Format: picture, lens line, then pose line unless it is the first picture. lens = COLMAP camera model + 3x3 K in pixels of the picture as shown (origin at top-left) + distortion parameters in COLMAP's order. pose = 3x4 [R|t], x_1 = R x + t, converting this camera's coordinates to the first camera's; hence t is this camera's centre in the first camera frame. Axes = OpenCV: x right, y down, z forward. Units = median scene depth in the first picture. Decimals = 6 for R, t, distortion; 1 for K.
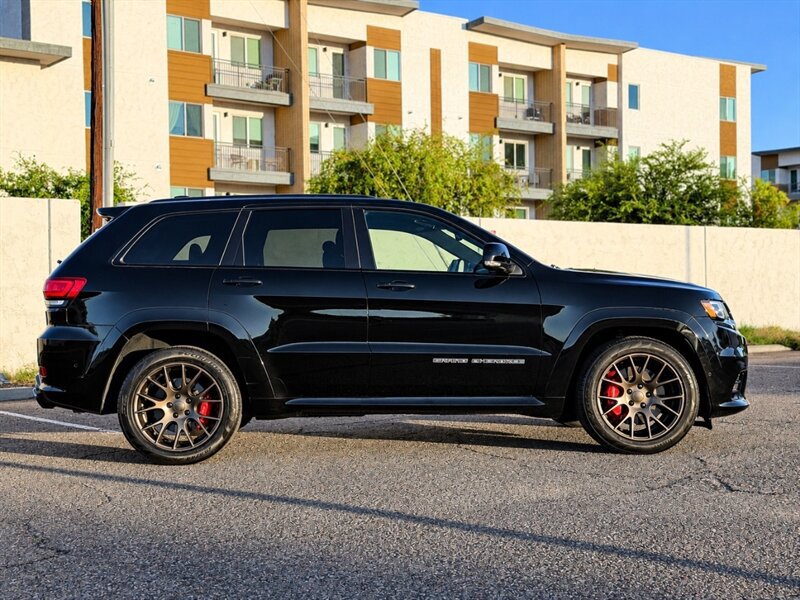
lens RADIAL K [[1149.4, 0, 400.0], [0, 1149.4, 300.0], [0, 0, 1]] dist [0.062977, 0.029545]
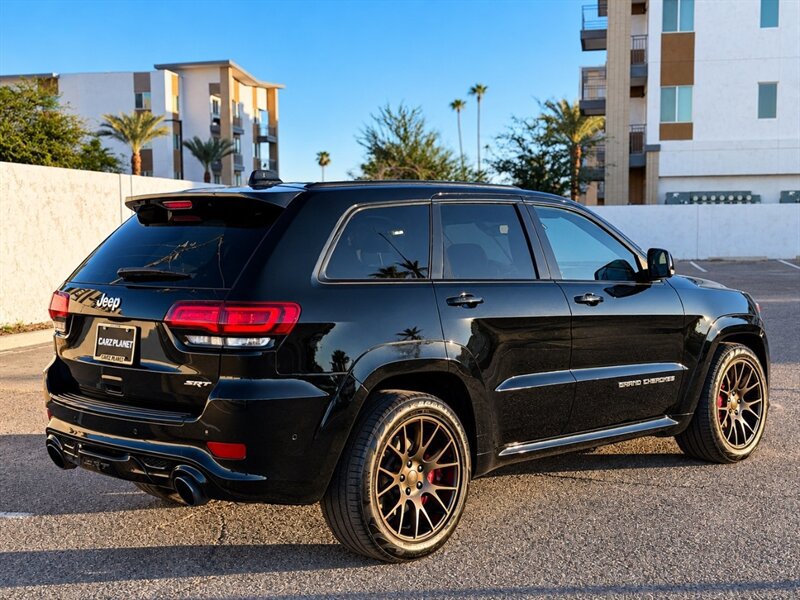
lens RADIAL K [[1173.4, 0, 400.0], [0, 1173.4, 300.0], [0, 0, 1]] dist [0.109750, -0.035319]
pose [[0.718863, -0.032002, 0.694415, -0.694959], [-0.010367, 0.998335, 0.056740, -0.059010], [-0.695075, -0.047987, 0.717334, 0.481795]]
